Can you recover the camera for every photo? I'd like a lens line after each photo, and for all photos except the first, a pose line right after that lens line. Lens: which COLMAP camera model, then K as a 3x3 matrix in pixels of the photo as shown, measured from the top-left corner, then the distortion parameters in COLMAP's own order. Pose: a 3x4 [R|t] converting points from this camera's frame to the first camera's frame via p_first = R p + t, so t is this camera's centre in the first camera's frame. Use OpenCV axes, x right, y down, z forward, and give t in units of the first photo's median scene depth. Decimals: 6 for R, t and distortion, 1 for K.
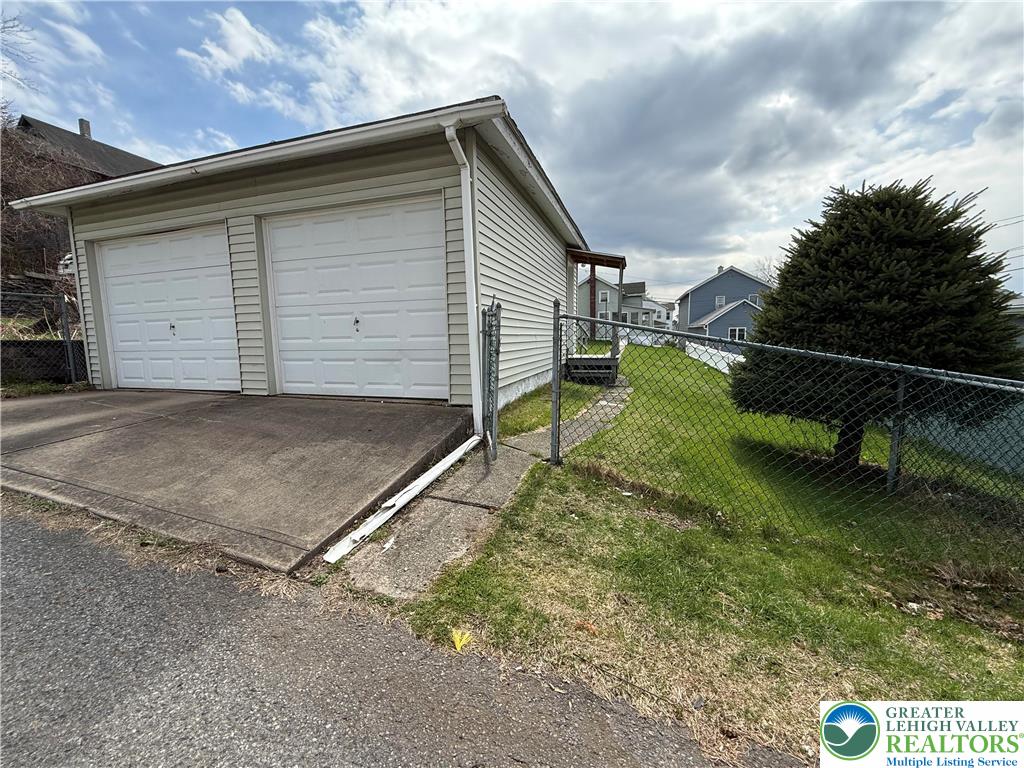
lens RADIAL K [[408.8, 0, 508.4], [0, 408.8, 382.5], [0, 0, 1]] dist [0.000847, -0.000452]
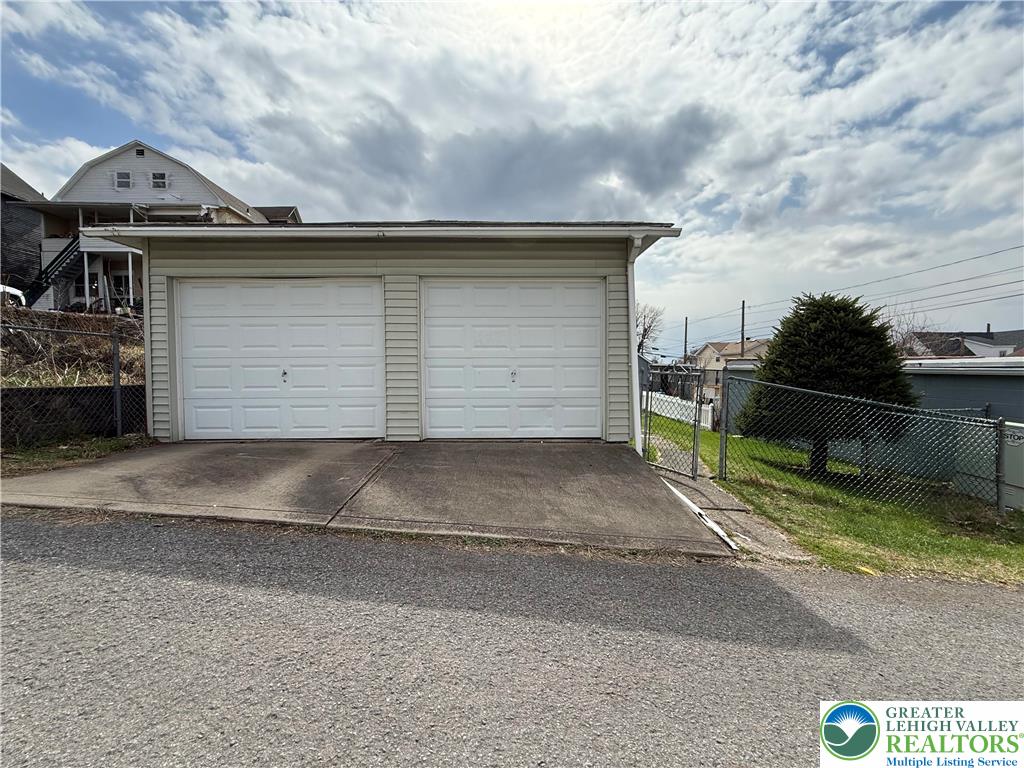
lens RADIAL K [[408.8, 0, 508.8], [0, 408.8, 383.5], [0, 0, 1]] dist [0.000847, -0.000452]
pose [[0.945373, 0.001888, 0.325986, -0.633325], [0.022958, 0.997115, -0.072356, -0.030799], [-0.325182, 0.075887, 0.942602, -0.073525]]
